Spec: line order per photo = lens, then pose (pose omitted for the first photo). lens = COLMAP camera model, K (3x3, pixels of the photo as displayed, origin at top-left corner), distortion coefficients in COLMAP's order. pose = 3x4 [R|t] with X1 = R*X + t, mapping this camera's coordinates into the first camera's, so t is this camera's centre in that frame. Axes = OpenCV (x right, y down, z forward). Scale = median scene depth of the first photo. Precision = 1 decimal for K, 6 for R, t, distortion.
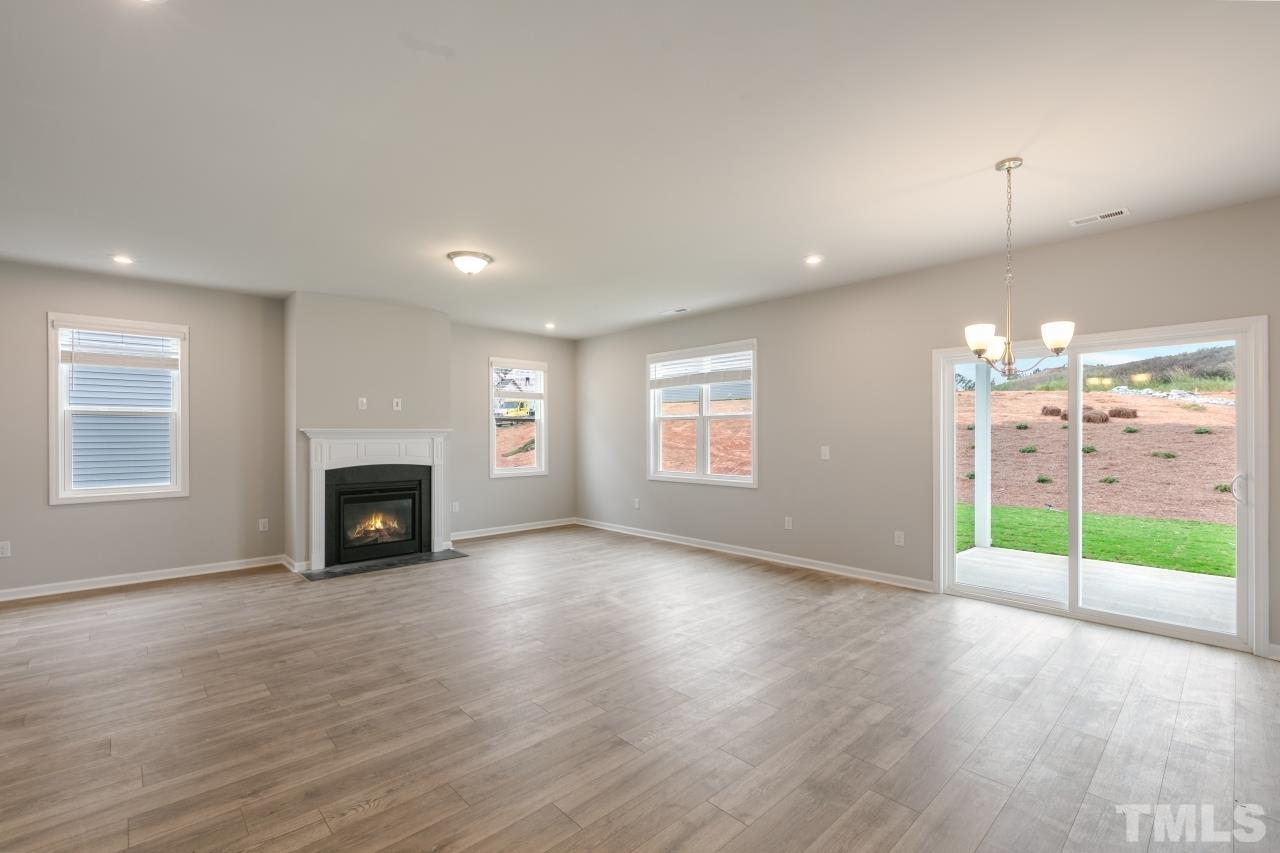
lens RADIAL K [[558.2, 0, 640.0], [0, 558.2, 426.5], [0, 0, 1]] dist [-0.001084, -0.000099]
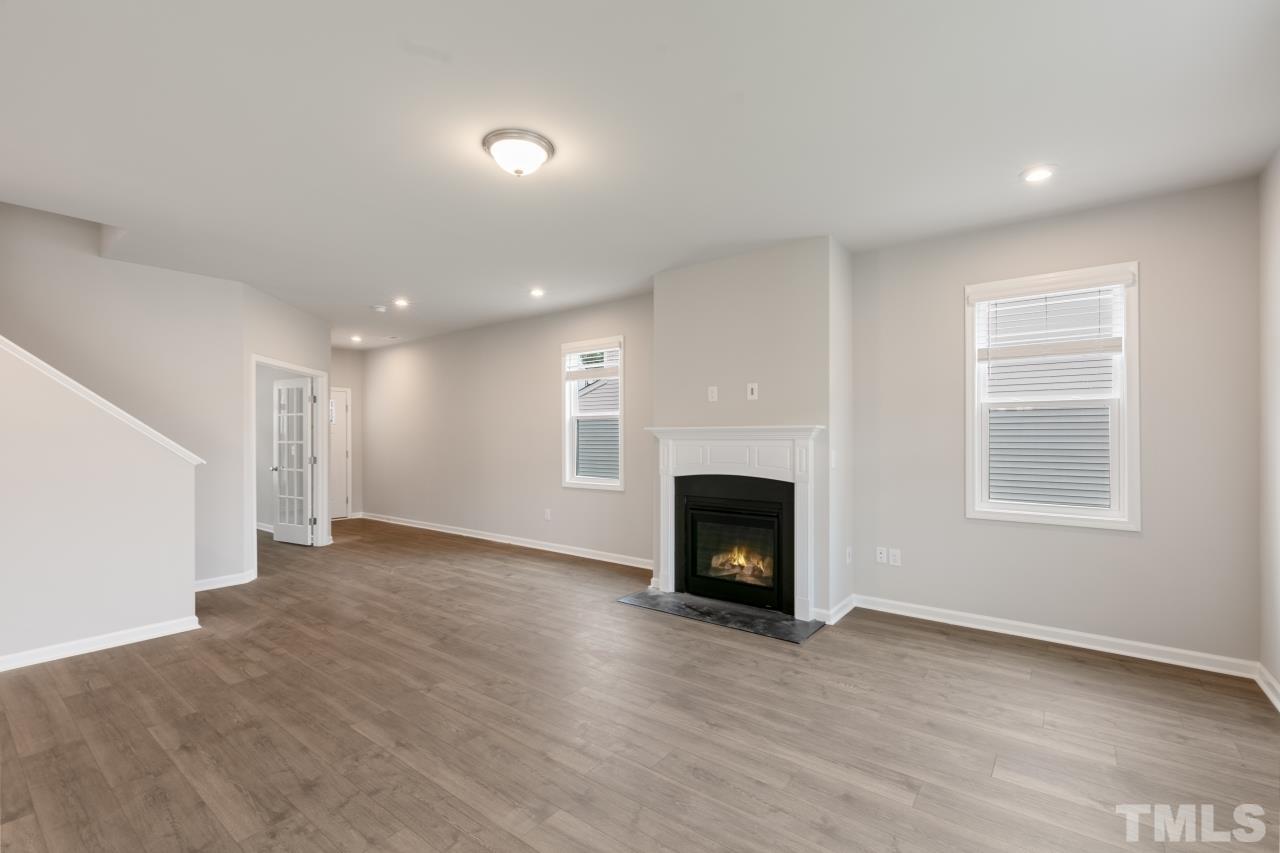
lens RADIAL K [[592.6, 0, 640.0], [0, 592.6, 426.5], [0, 0, 1]] dist [0.071113, 0.000035]
pose [[0.130546, 0.004307, -0.991433, 0.283924], [0.014427, 0.999876, 0.006243, -0.002779], [0.991337, -0.015118, 0.130467, 0.768096]]
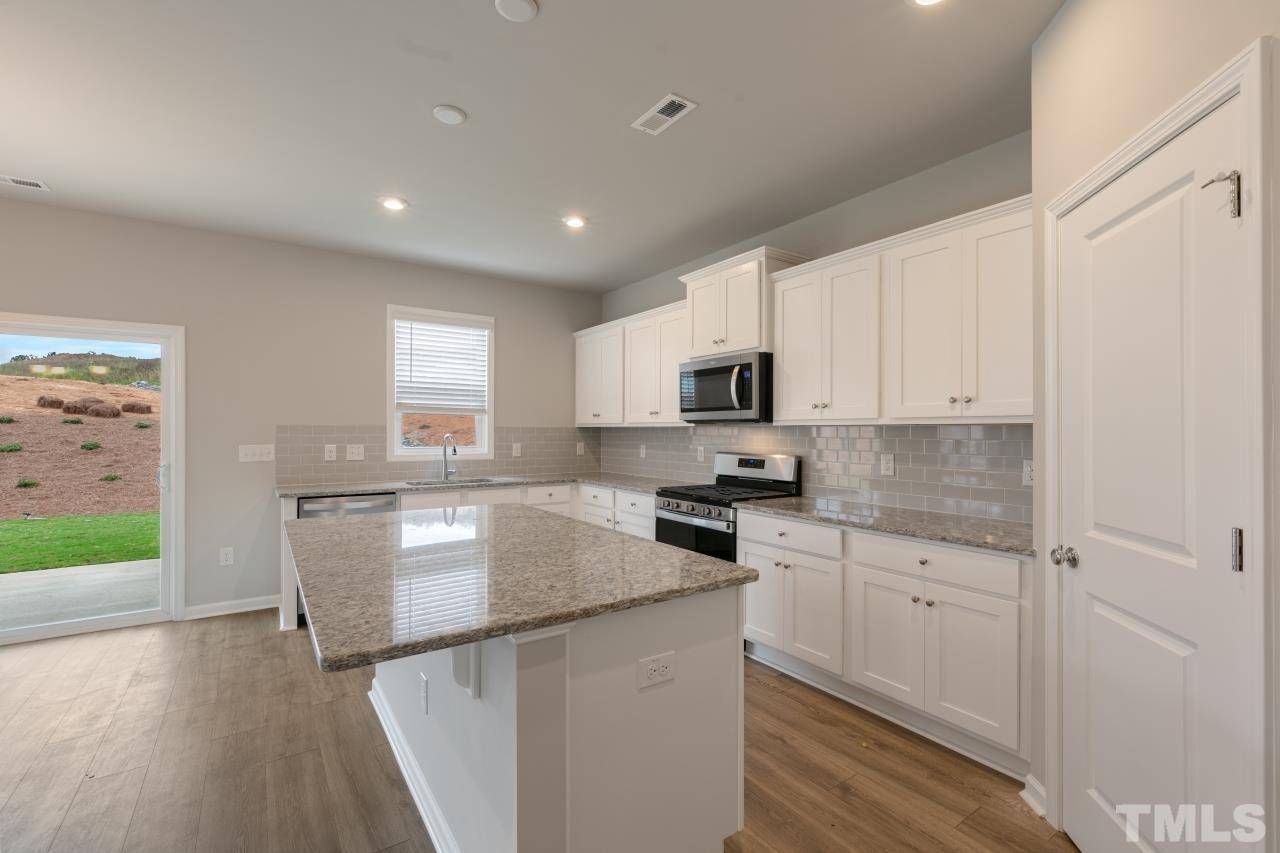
lens RADIAL K [[561.3, 0, 637.2], [0, 561.3, 430.4], [0, 0, 1]] dist [0.000646, 0.000081]
pose [[0.148236, 0.000677, 0.988952, 0.054869], [-0.015427, 0.999880, 0.001628, 0.000094], [-0.988832, -0.015498, 0.148228, -0.058277]]
